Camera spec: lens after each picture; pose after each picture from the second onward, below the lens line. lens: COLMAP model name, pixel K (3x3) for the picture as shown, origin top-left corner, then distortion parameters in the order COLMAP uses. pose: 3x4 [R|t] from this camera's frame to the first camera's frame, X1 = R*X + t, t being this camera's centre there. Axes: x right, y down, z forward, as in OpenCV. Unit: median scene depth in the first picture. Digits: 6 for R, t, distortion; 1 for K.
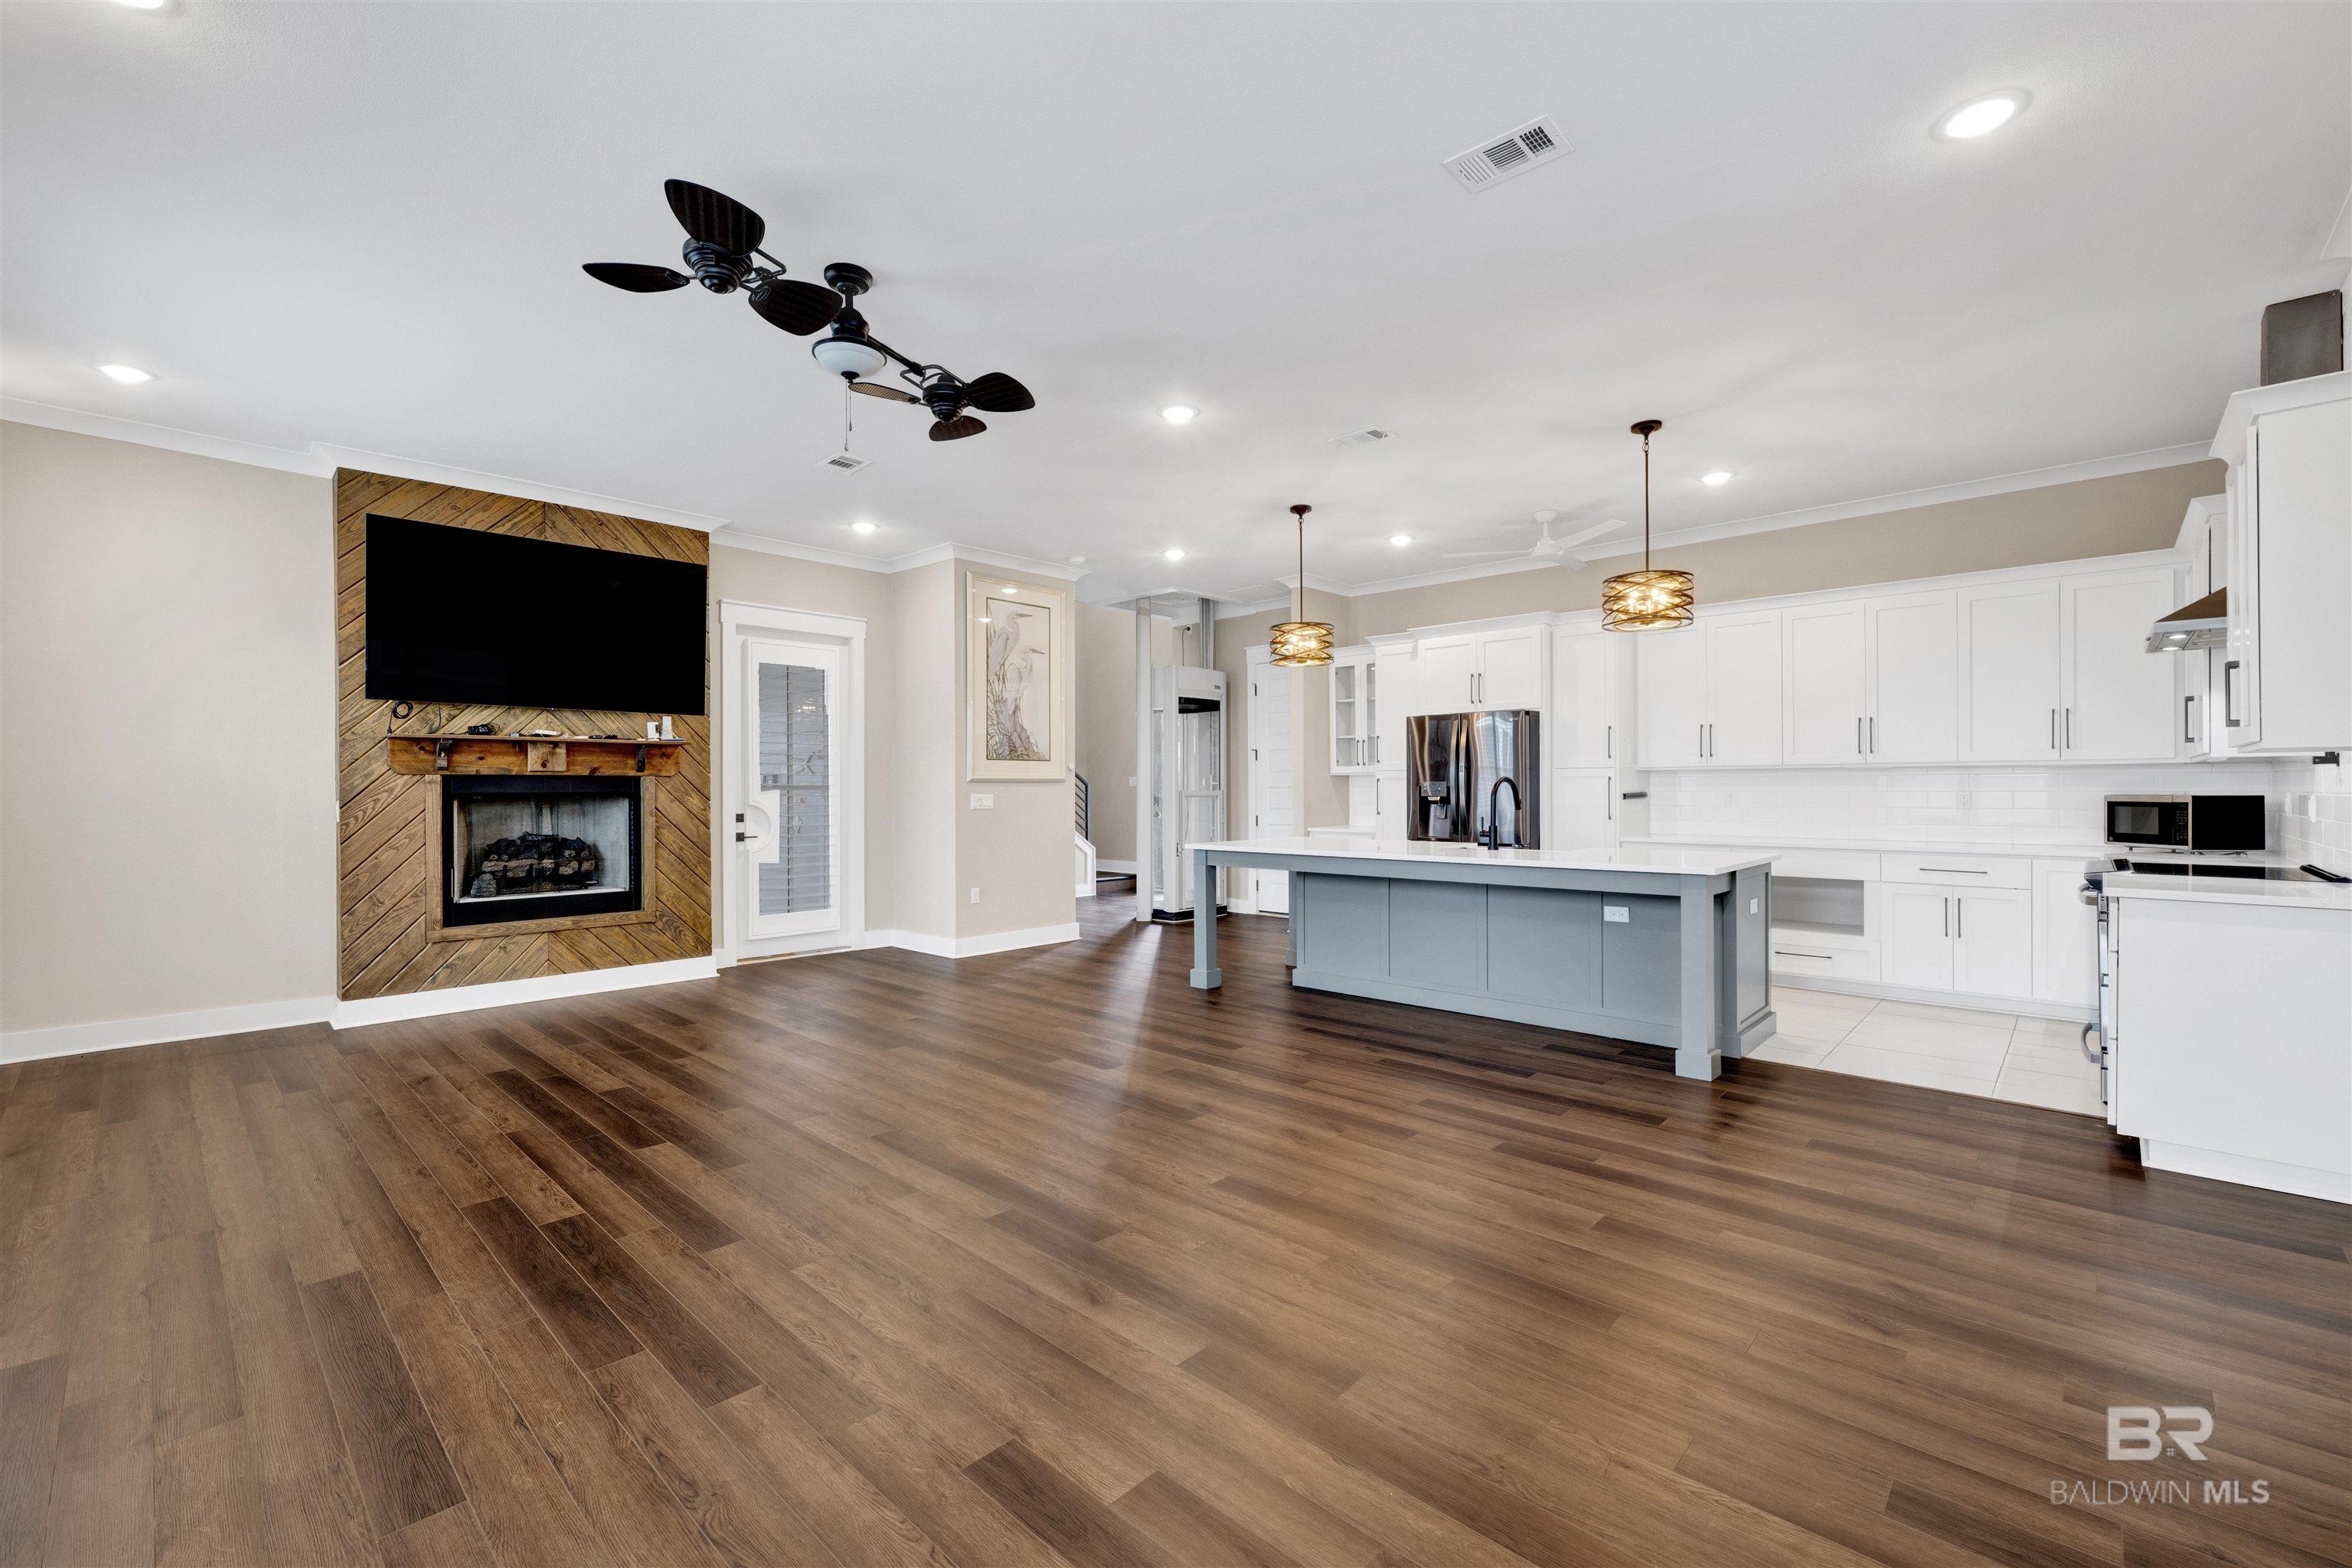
lens RADIAL K [[976.0, 0, 1178.0], [0, 976.0, 789.1], [0, 0, 1]] dist [0.000375, -0.000216]
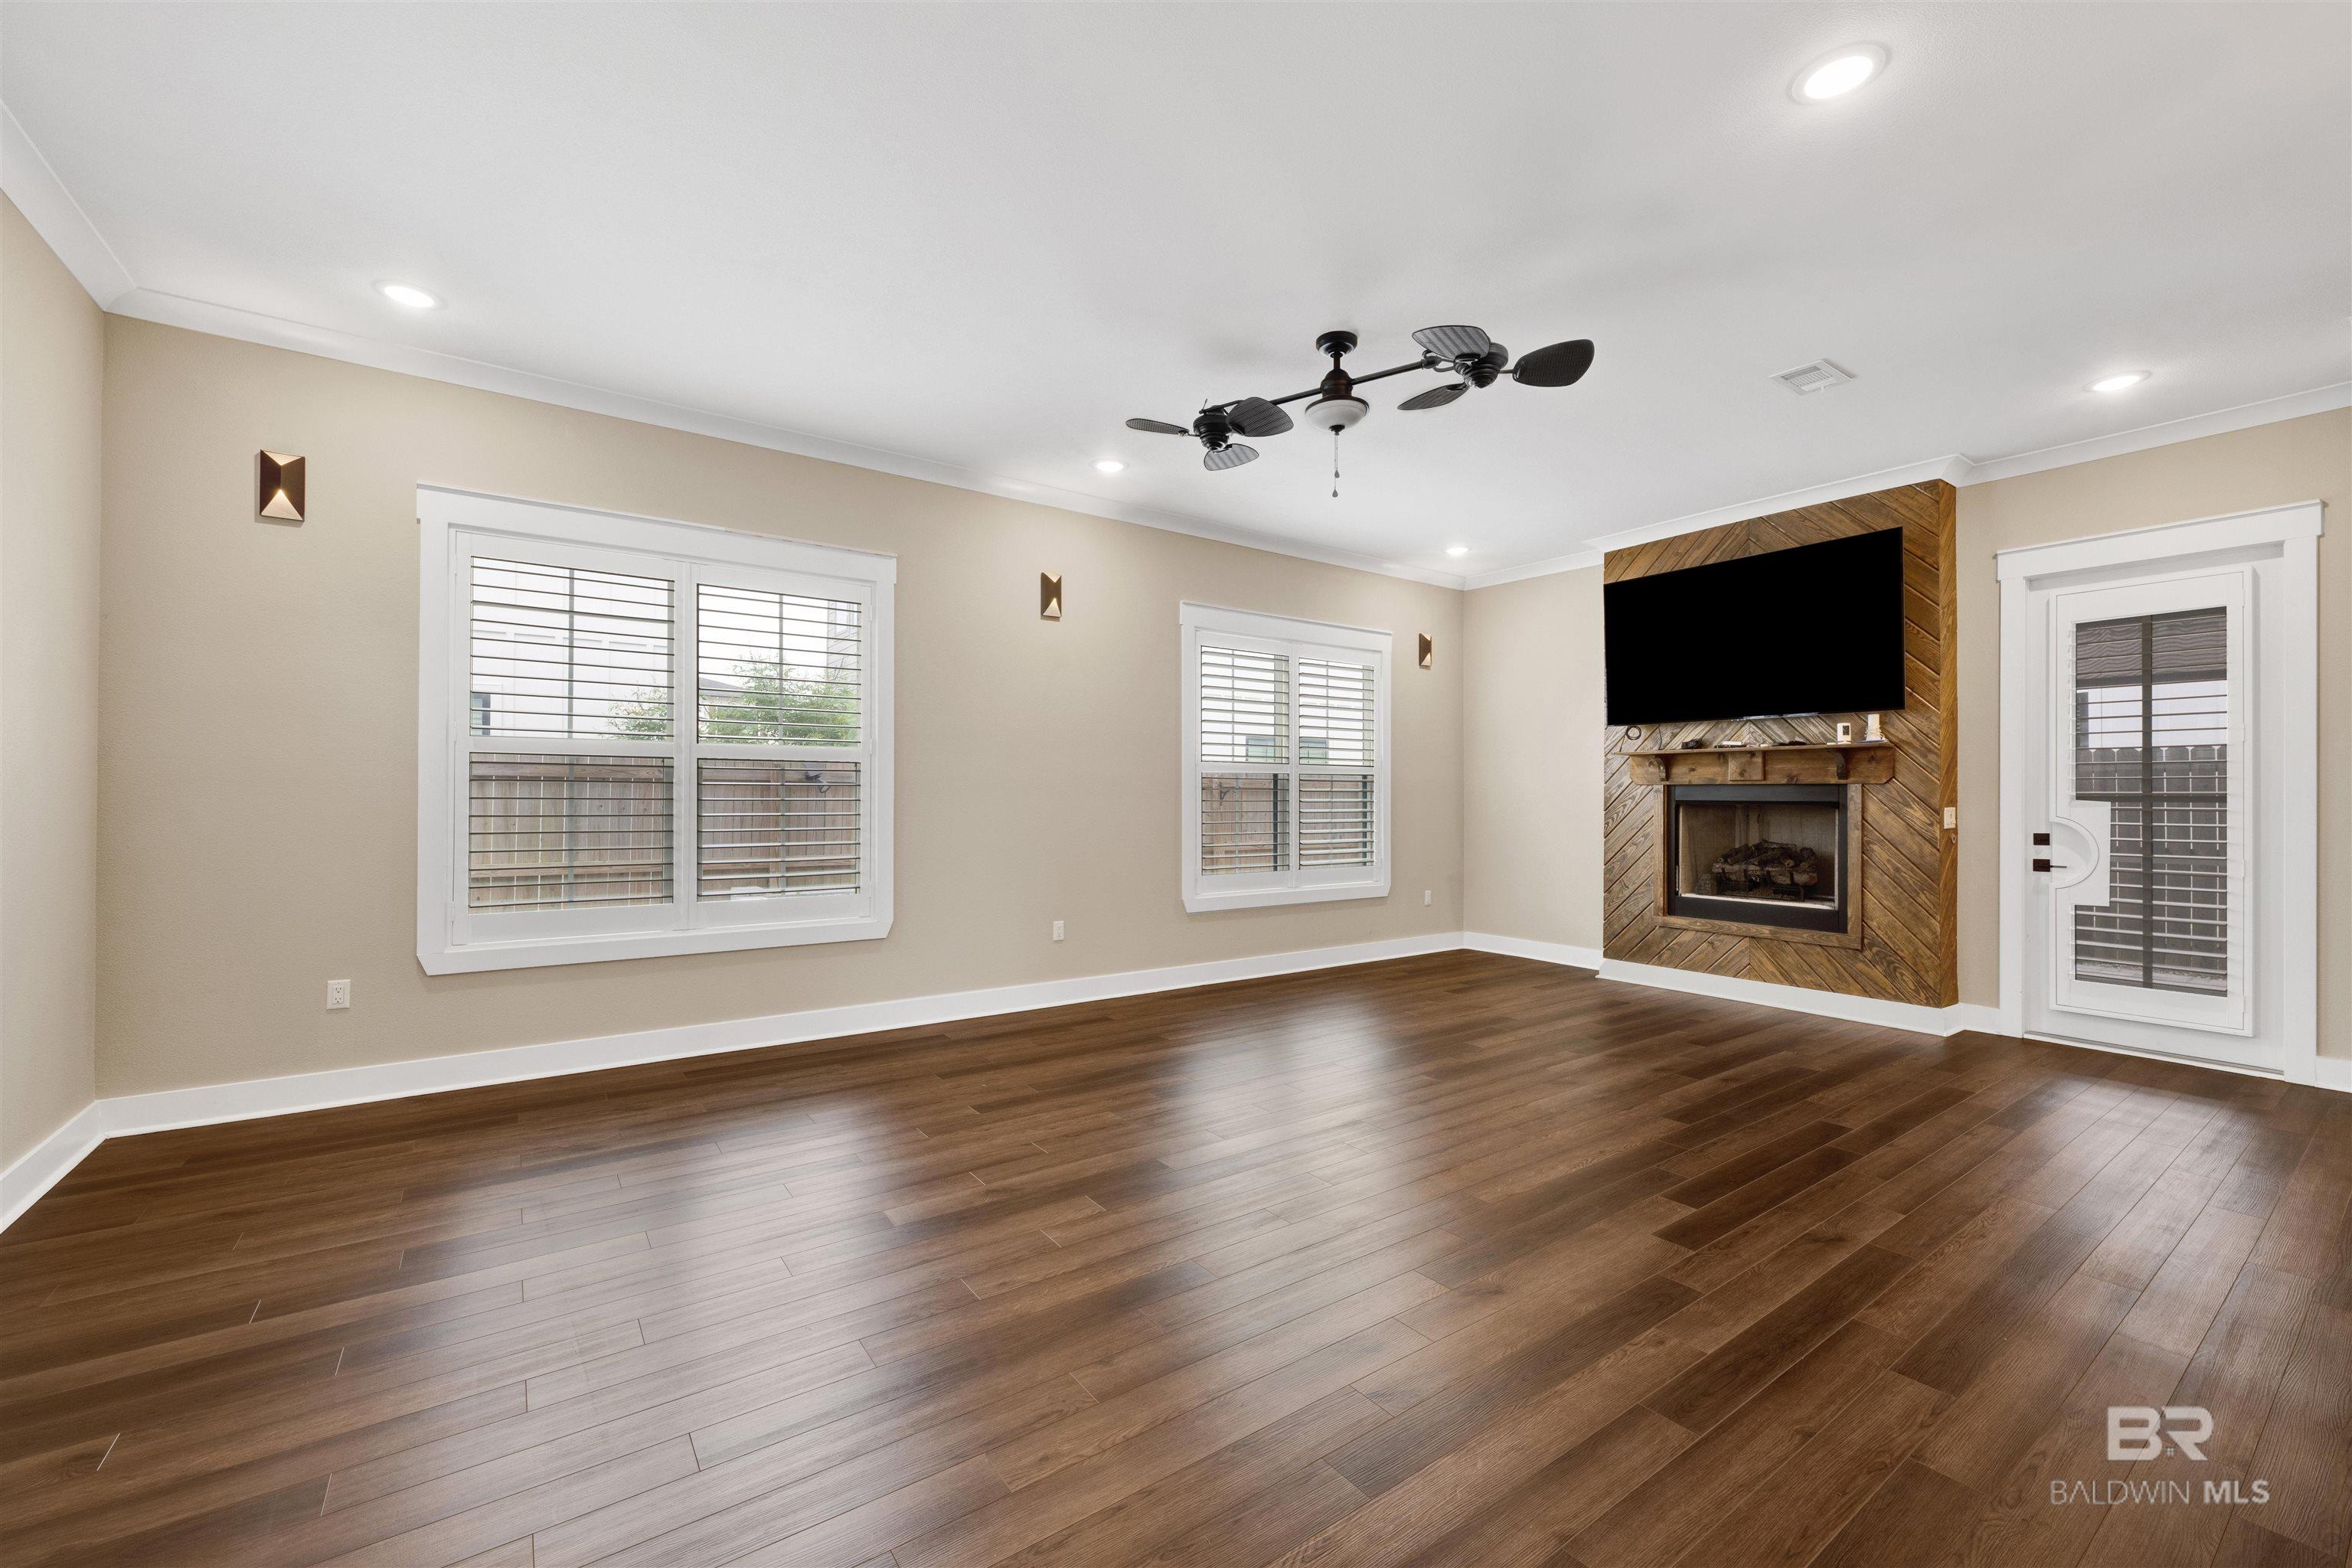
lens RADIAL K [[950.0, 0, 1176.0], [0, 950.0, 784.0], [0, 0, 1]] dist [0.000509, 0.000012]
pose [[-0.196046, -0.007610, -0.980565, 0.455562], [-0.005311, 0.999963, -0.006699, -0.004400], [0.980580, 0.003894, -0.196079, 0.608013]]
